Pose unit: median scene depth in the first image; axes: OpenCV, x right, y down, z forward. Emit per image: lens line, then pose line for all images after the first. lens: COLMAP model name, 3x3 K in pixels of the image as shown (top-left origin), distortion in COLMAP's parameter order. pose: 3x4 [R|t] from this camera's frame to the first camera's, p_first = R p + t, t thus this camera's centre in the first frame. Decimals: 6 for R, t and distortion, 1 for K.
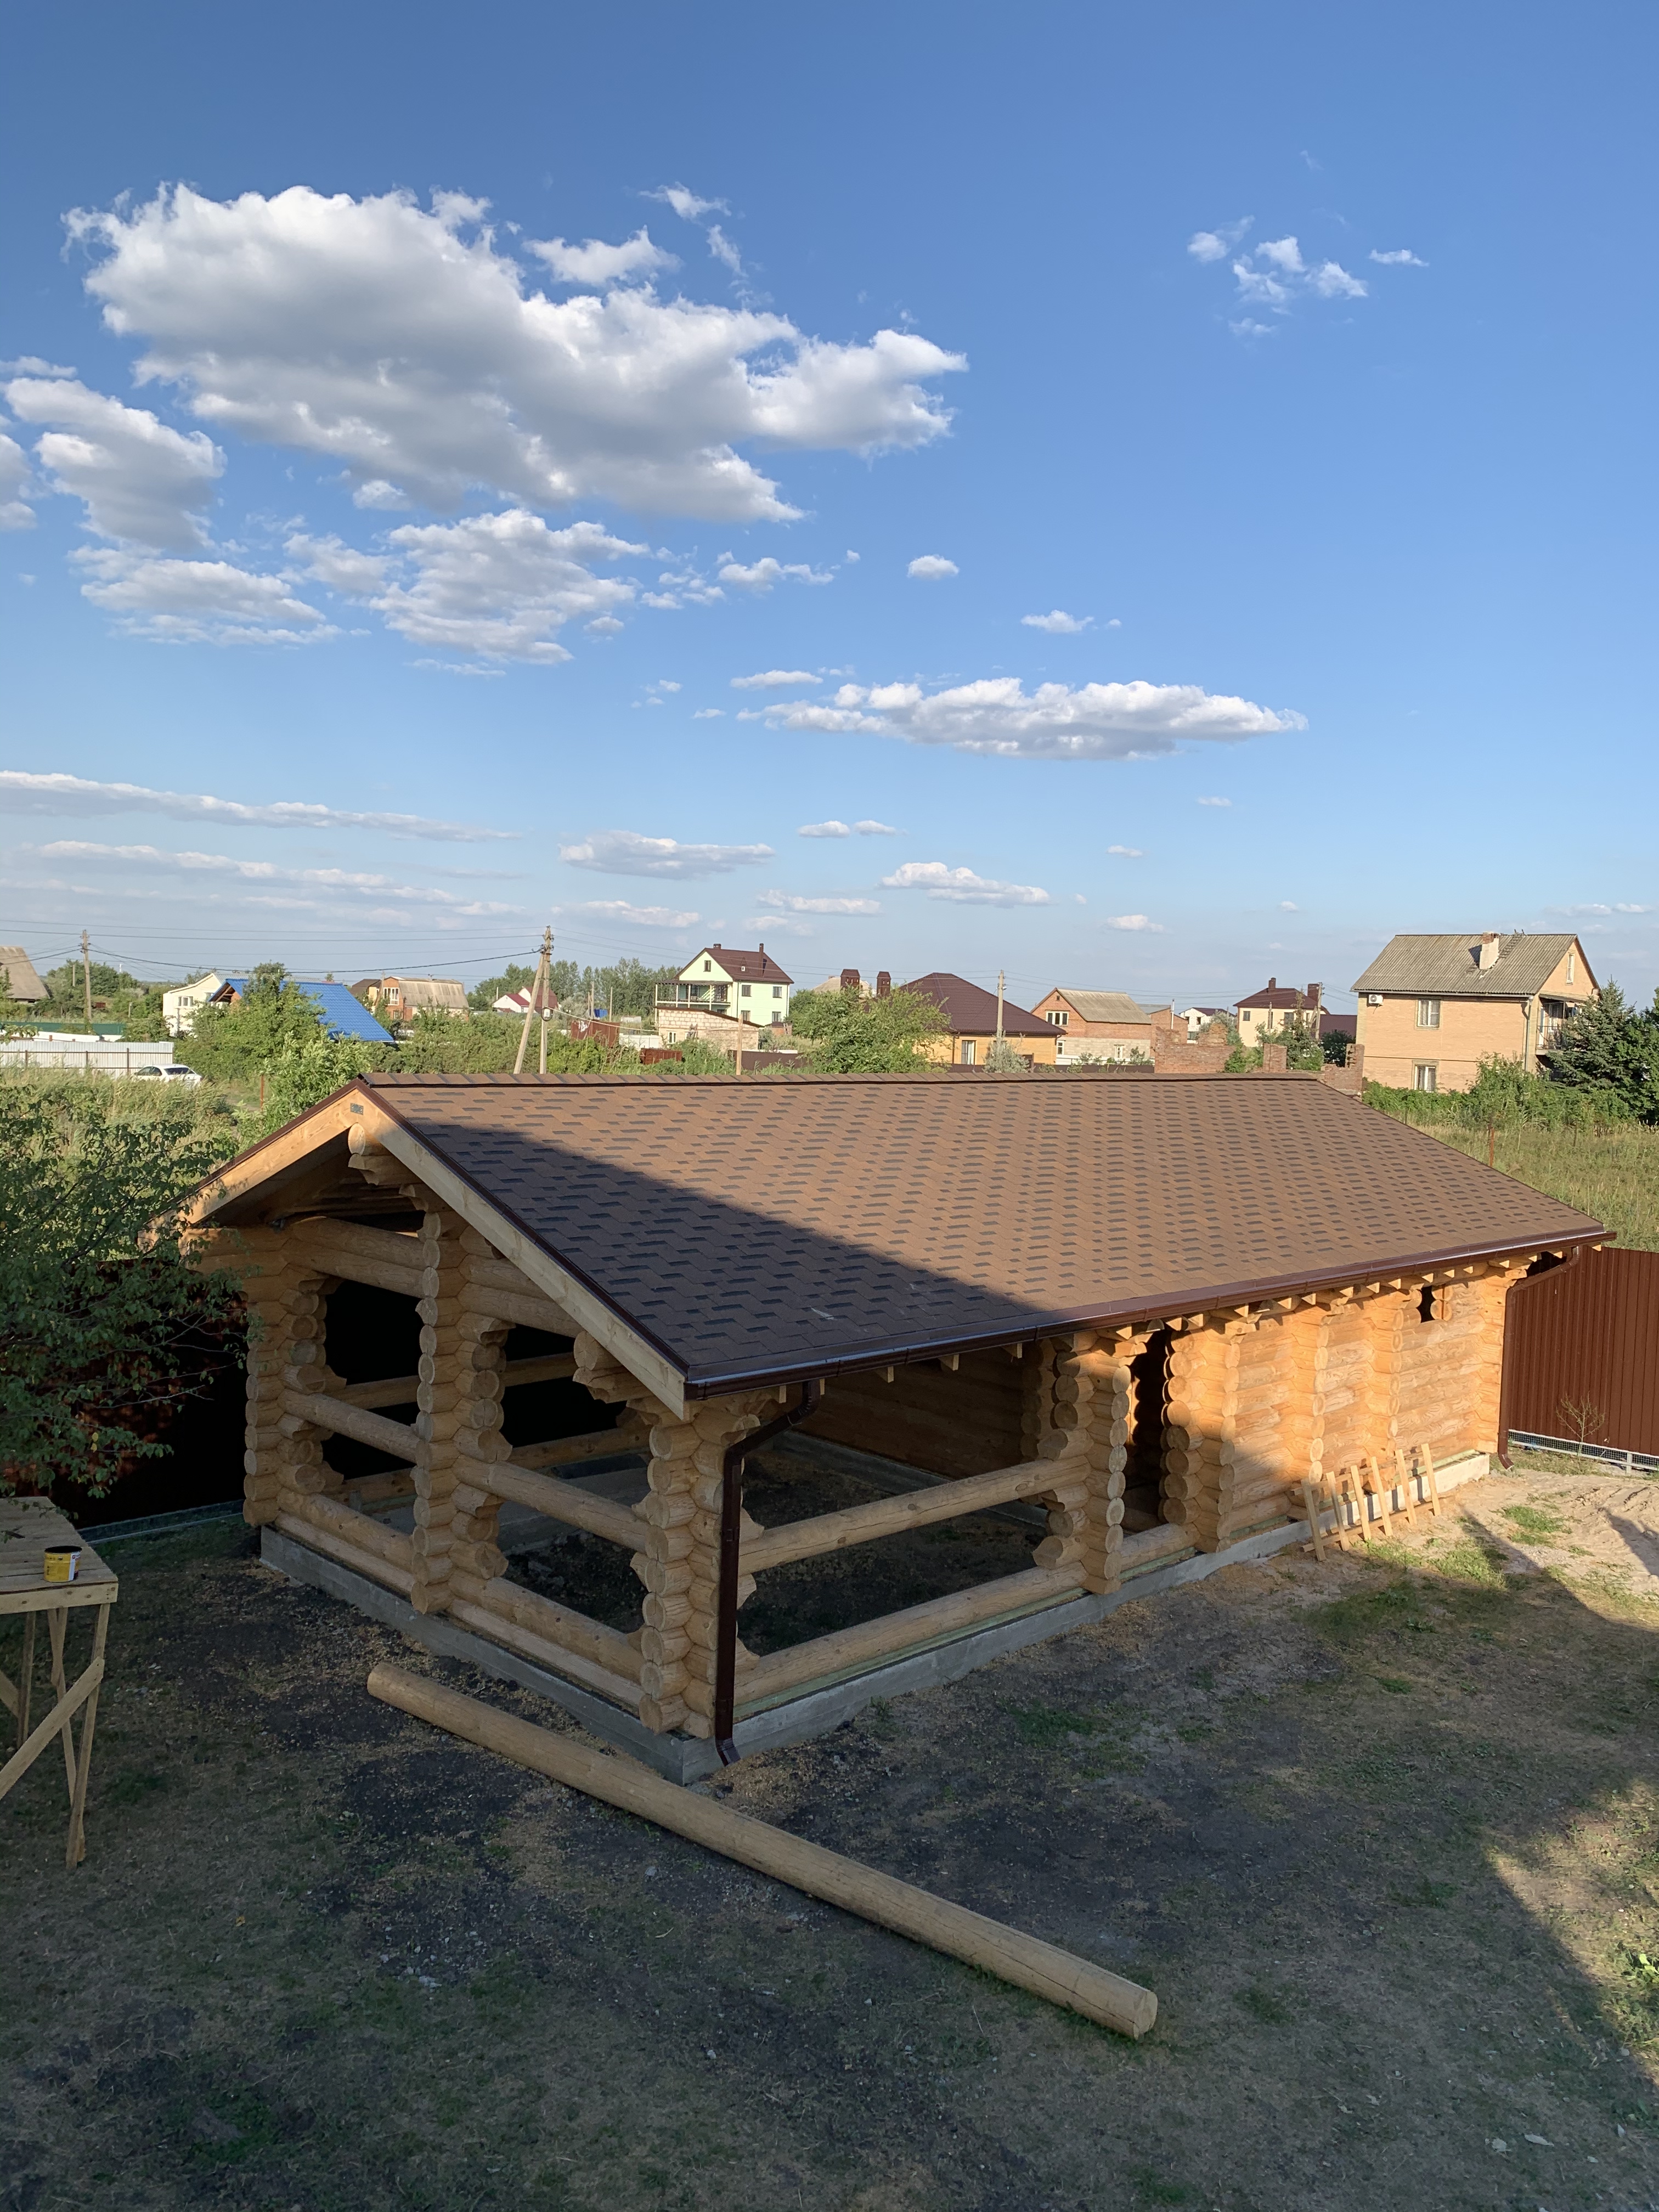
lens RADIAL K [[1681.3, 0, 829.5], [0, 1681.3, 1106.0], [0, 0, 1]] dist [0.072592, -0.105180]
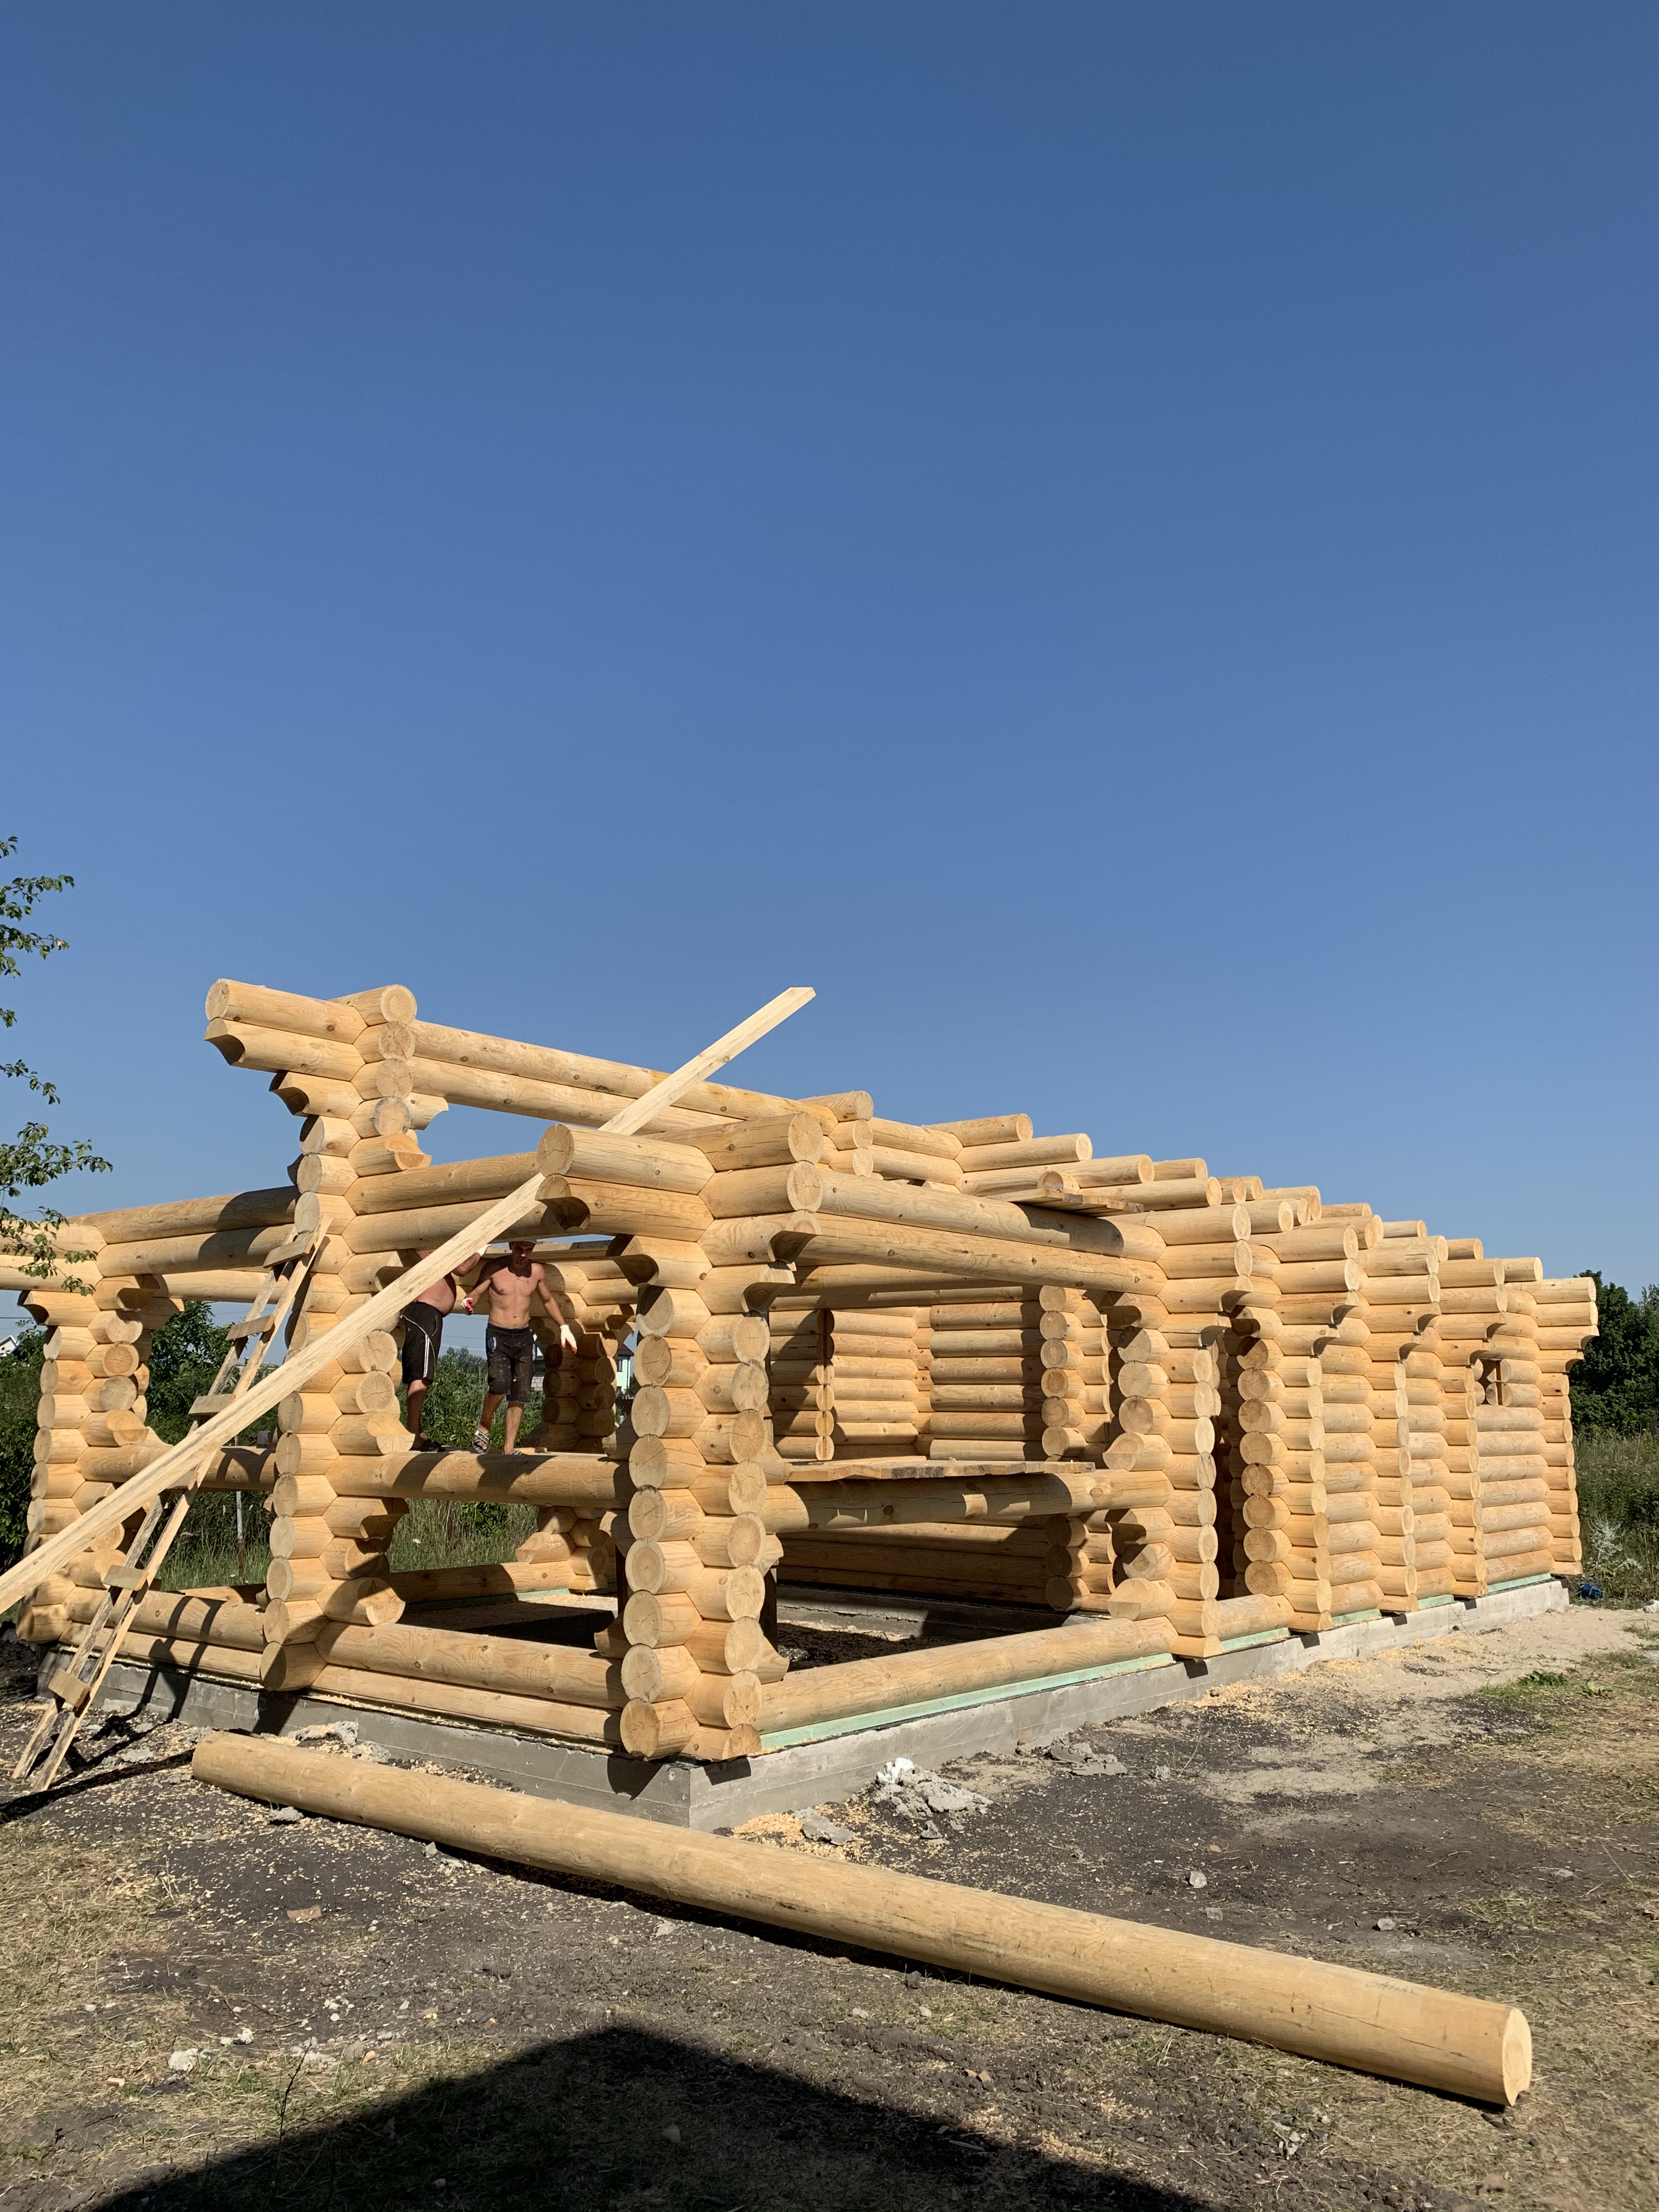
lens RADIAL K [[1686.8, 0, 824.2], [0, 1686.8, 1098.2], [0, 0, 1]] dist [0.023407, -0.009273]
pose [[0.995202, -0.010286, 0.097300, -0.058073], [0.033148, 0.971092, -0.236391, 0.169168], [-0.092056, 0.238482, 0.966774, 0.177852]]
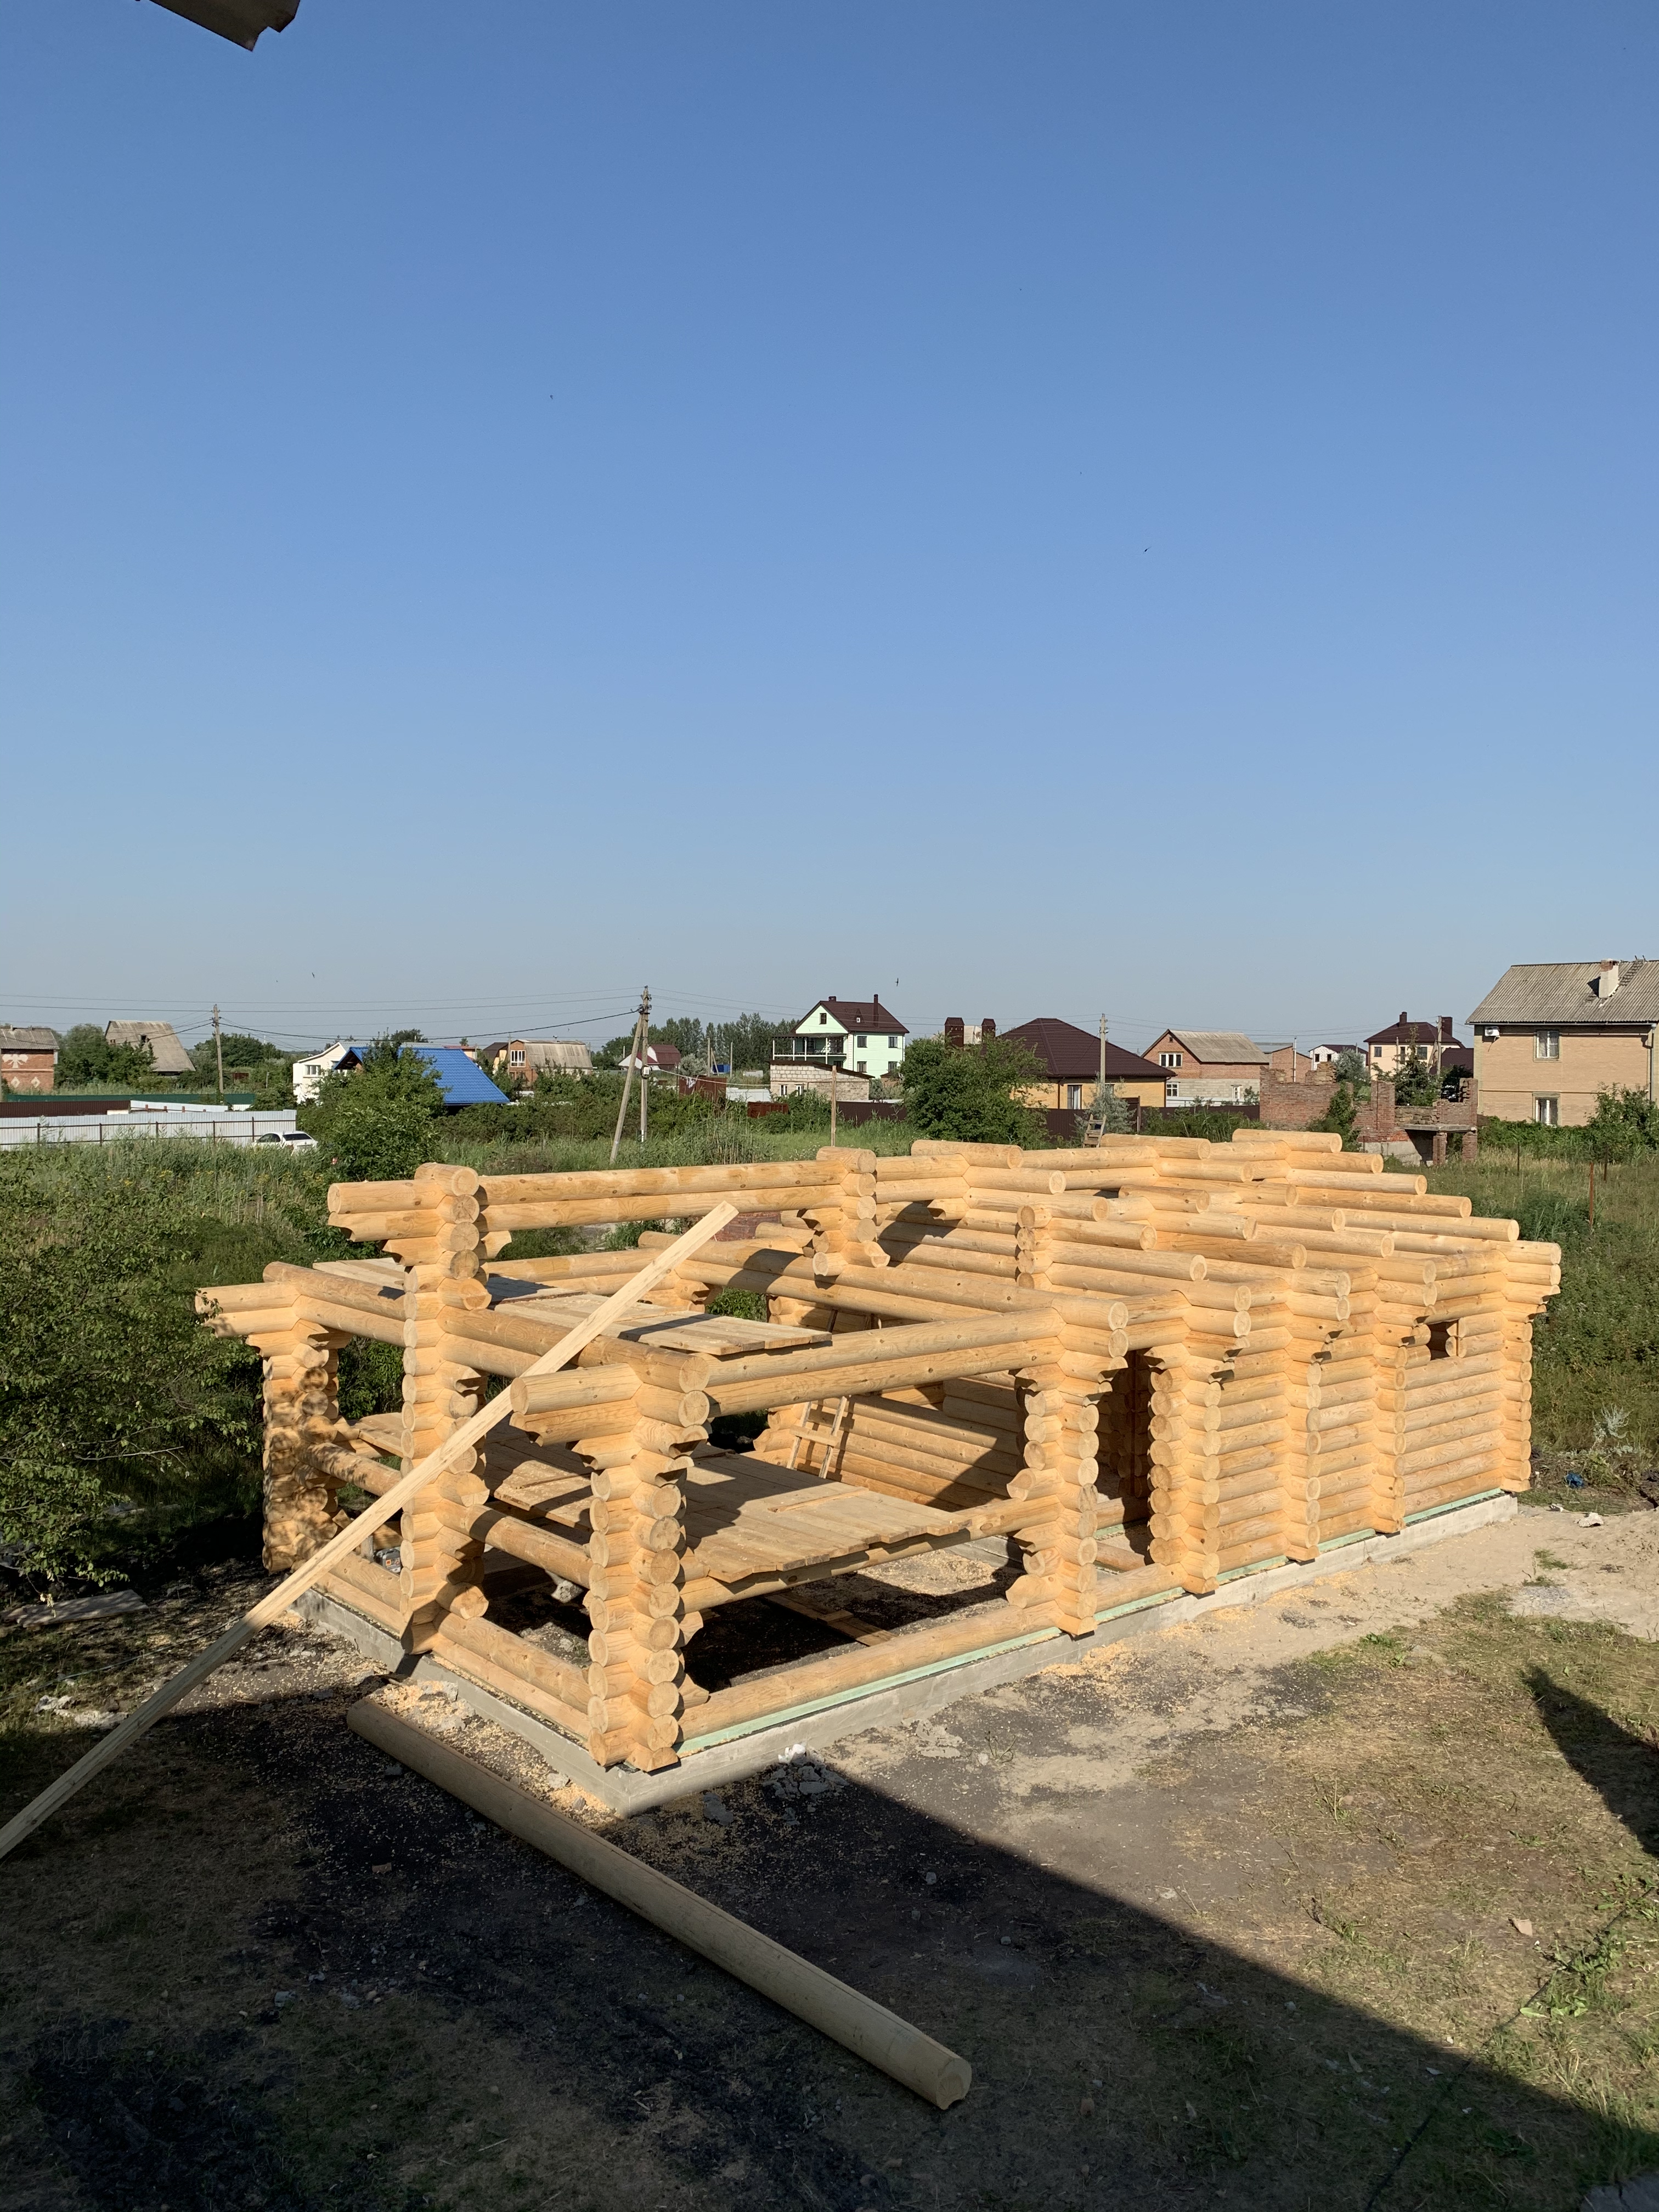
lens RADIAL K [[1681.3, 0, 829.5], [0, 1681.3, 1106.0], [0, 0, 1]] dist [0.072592, -0.105180]
pose [[0.996553, -0.028018, -0.078087, 0.078013], [0.025674, 0.999194, -0.030866, 0.001325], [0.078889, 0.028754, 0.996469, -0.021184]]
